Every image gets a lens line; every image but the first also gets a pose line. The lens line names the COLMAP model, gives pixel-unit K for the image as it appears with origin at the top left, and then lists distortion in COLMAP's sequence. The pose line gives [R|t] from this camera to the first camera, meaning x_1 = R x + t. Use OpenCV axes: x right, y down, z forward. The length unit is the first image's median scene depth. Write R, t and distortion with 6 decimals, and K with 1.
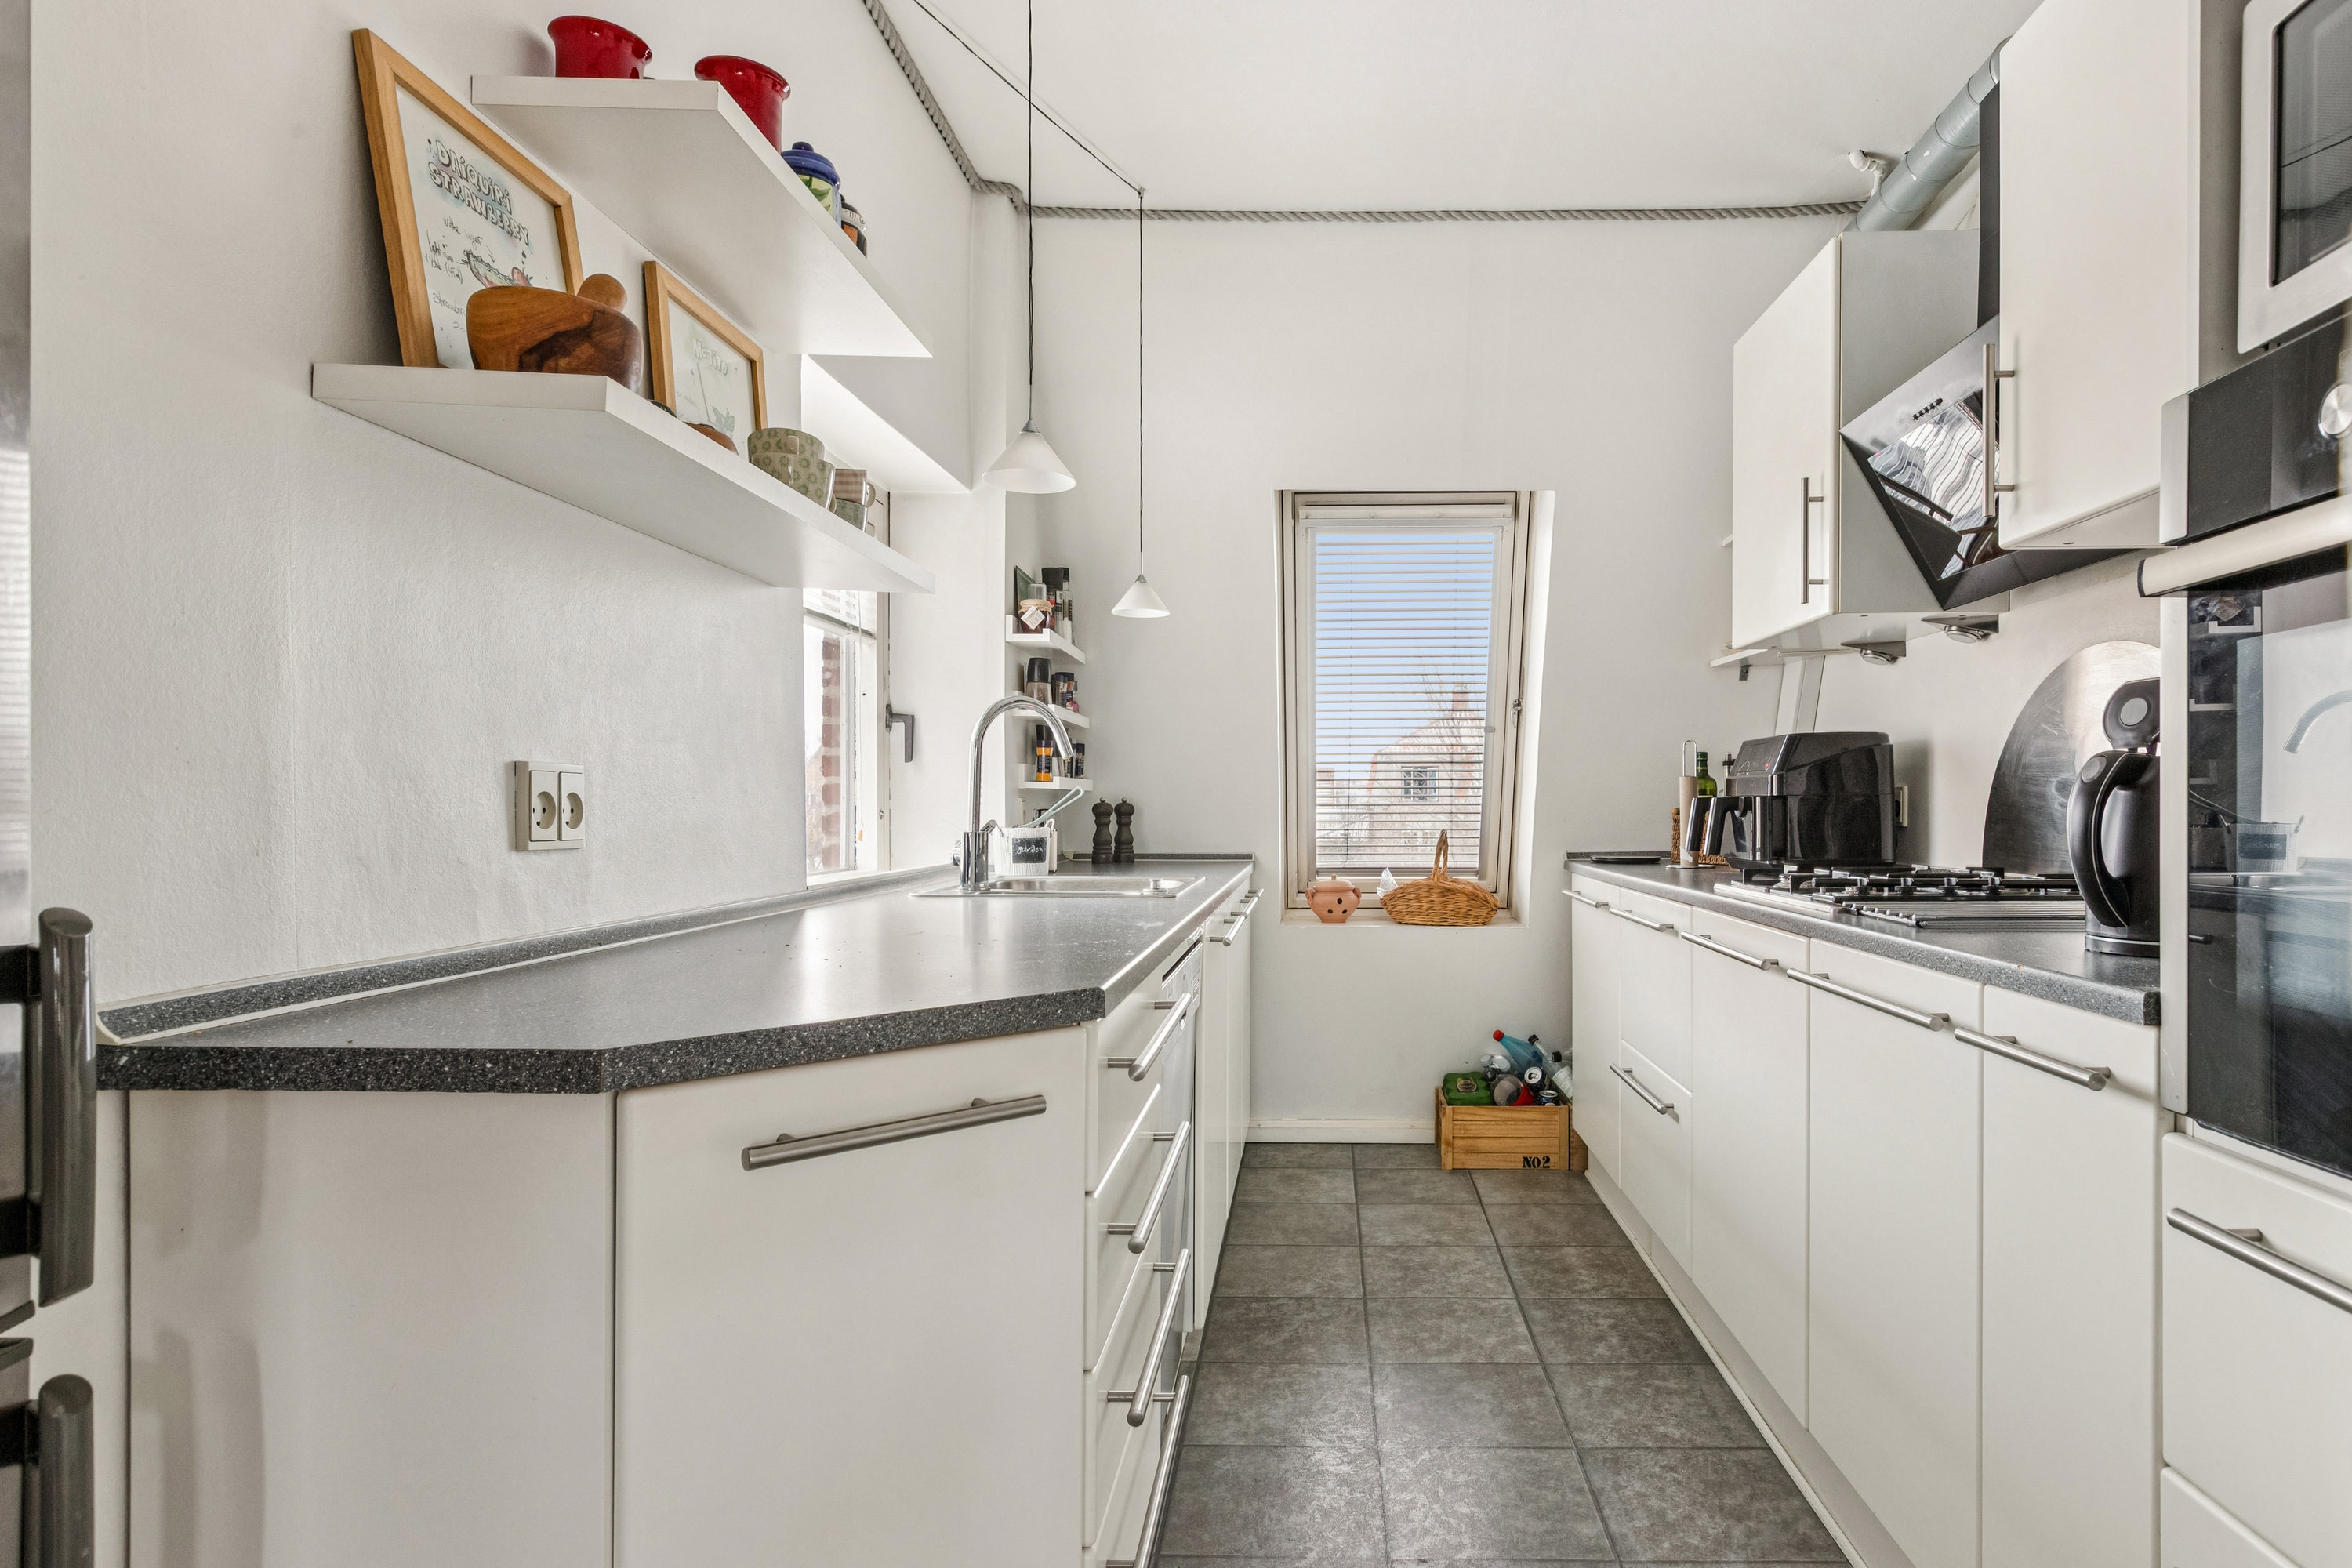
lens RADIAL K [[1410.5, 0, 1176.7], [0, 1410.5, 805.5], [0, 0, 1]] dist [0.009239, 0.000576]
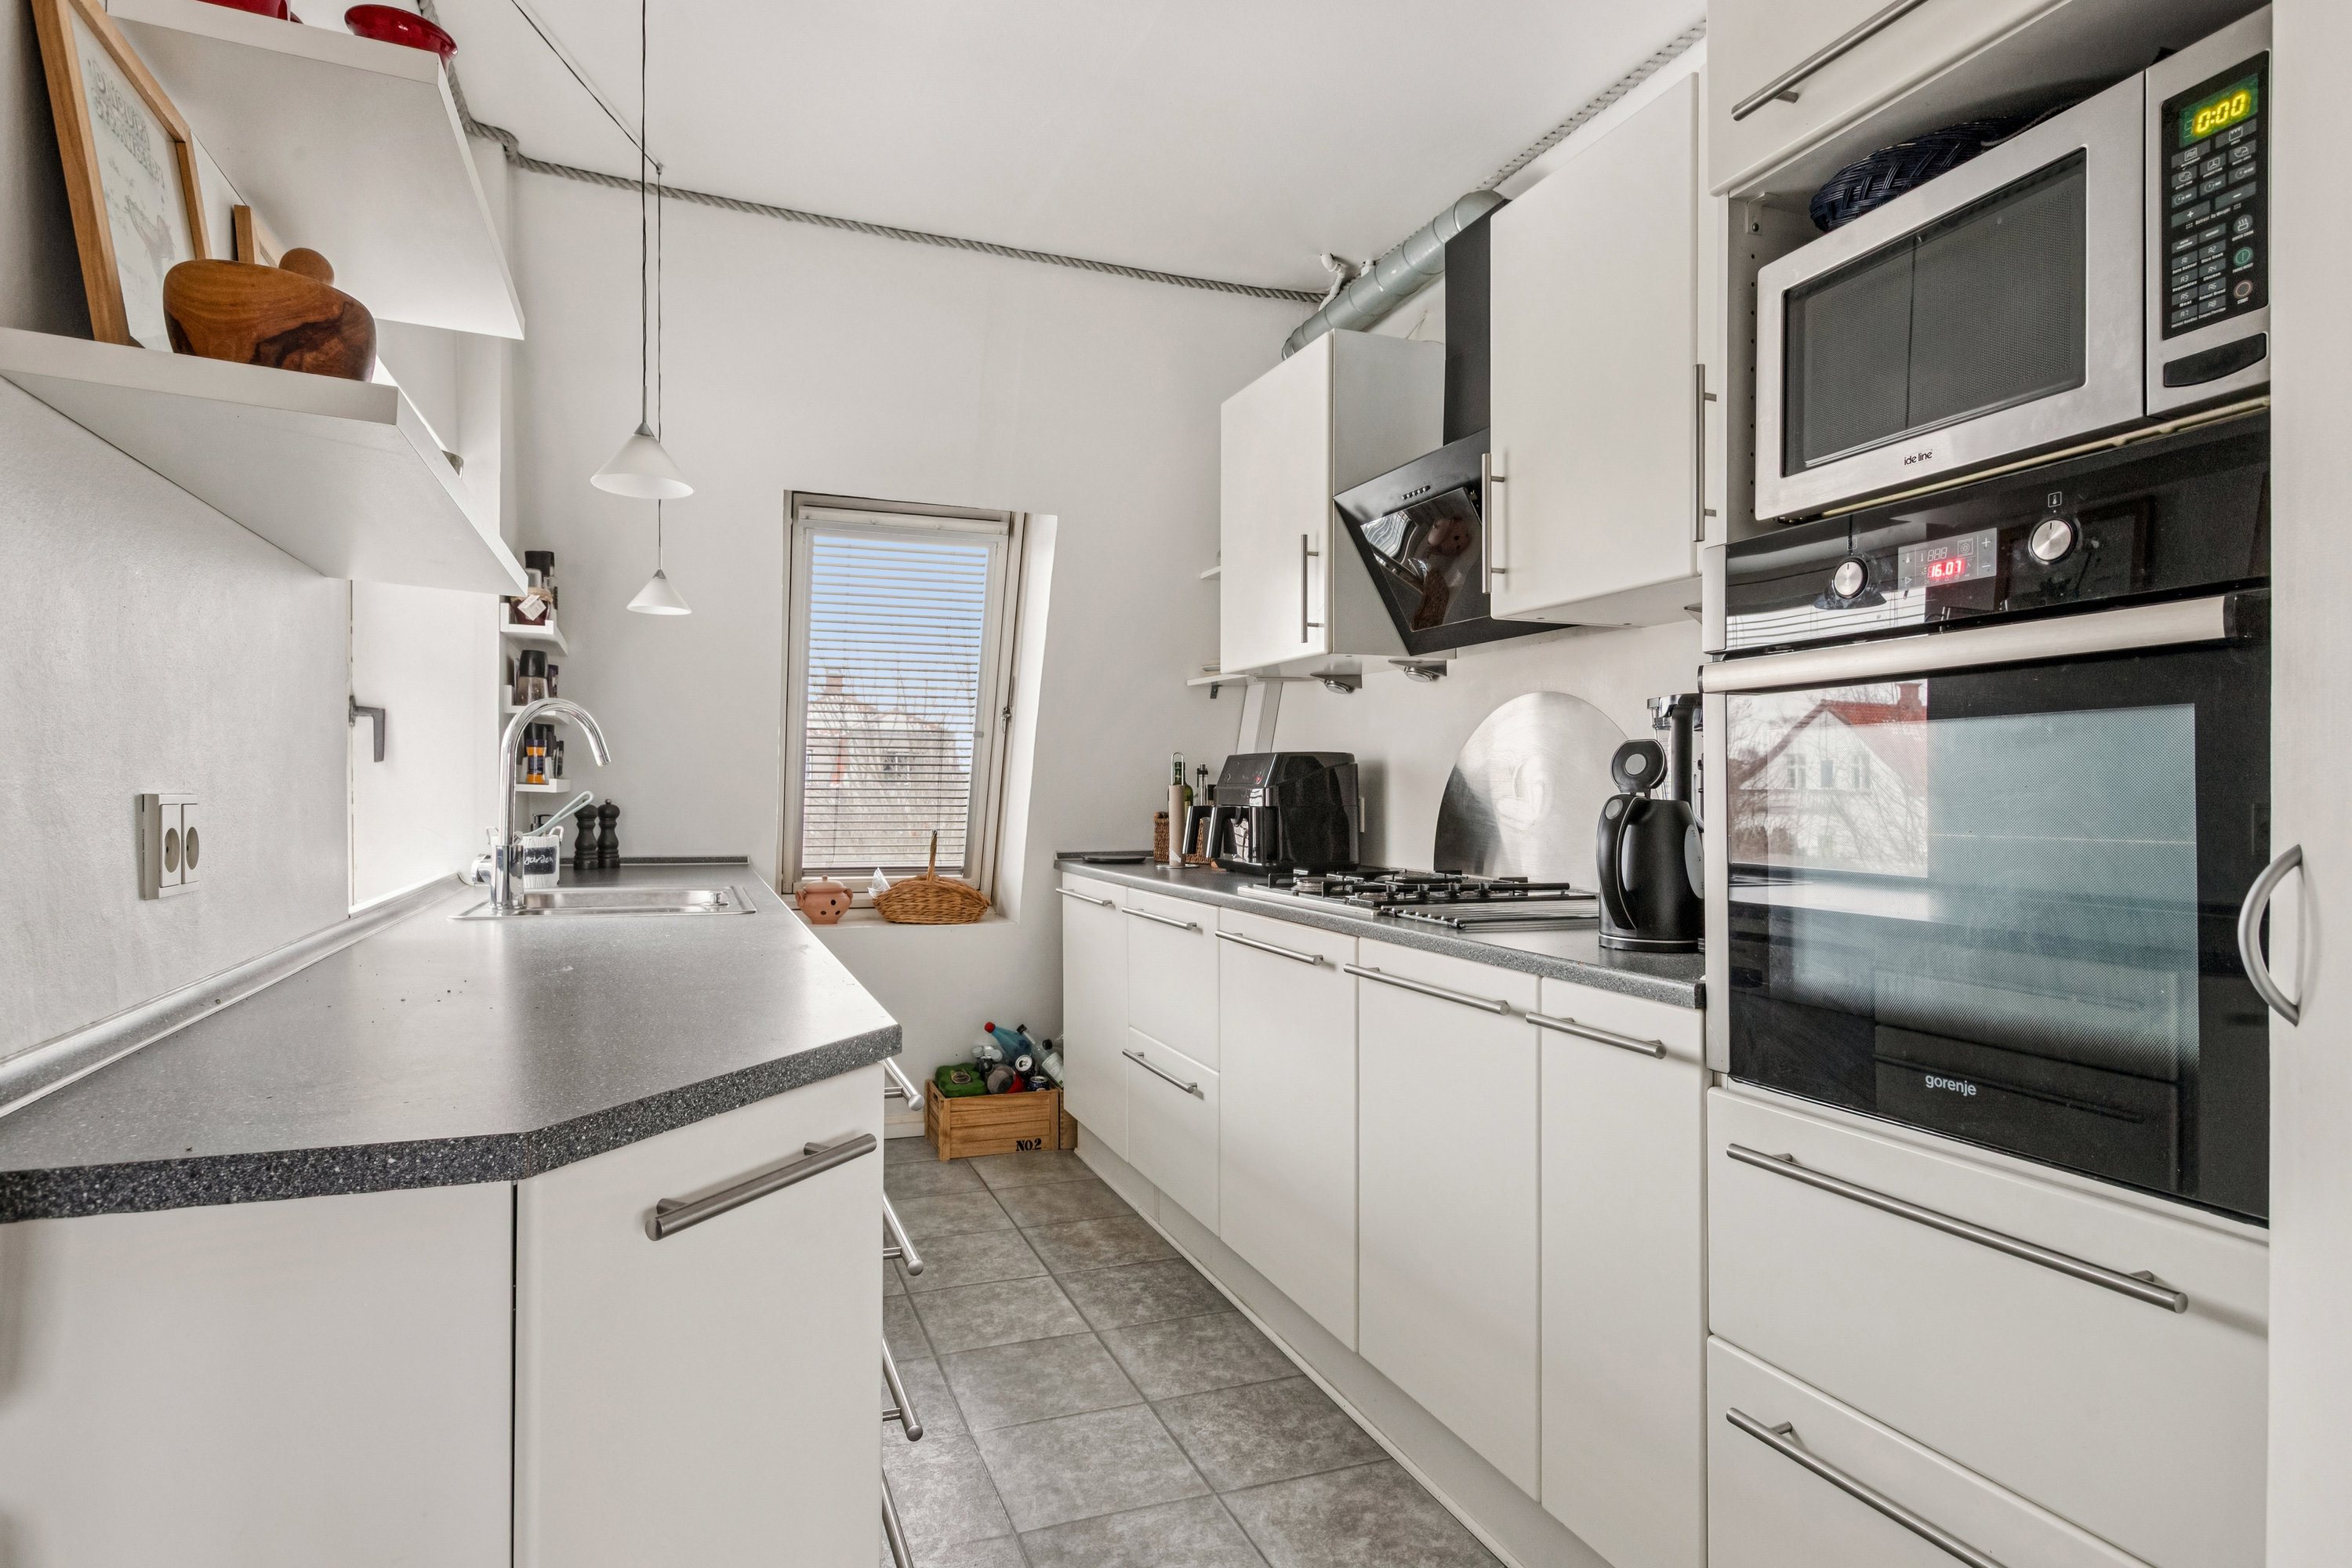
lens RADIAL K [[1410.5, 0, 1143.9], [0, 1410.5, 791.6], [0, 0, 1]] dist [0.009239, 0.000576]
pose [[0.917988, 0.006468, 0.396555, -0.137621], [-0.006723, 0.999977, -0.000748, -0.019665], [-0.396550, -0.001979, 0.918011, -0.011397]]
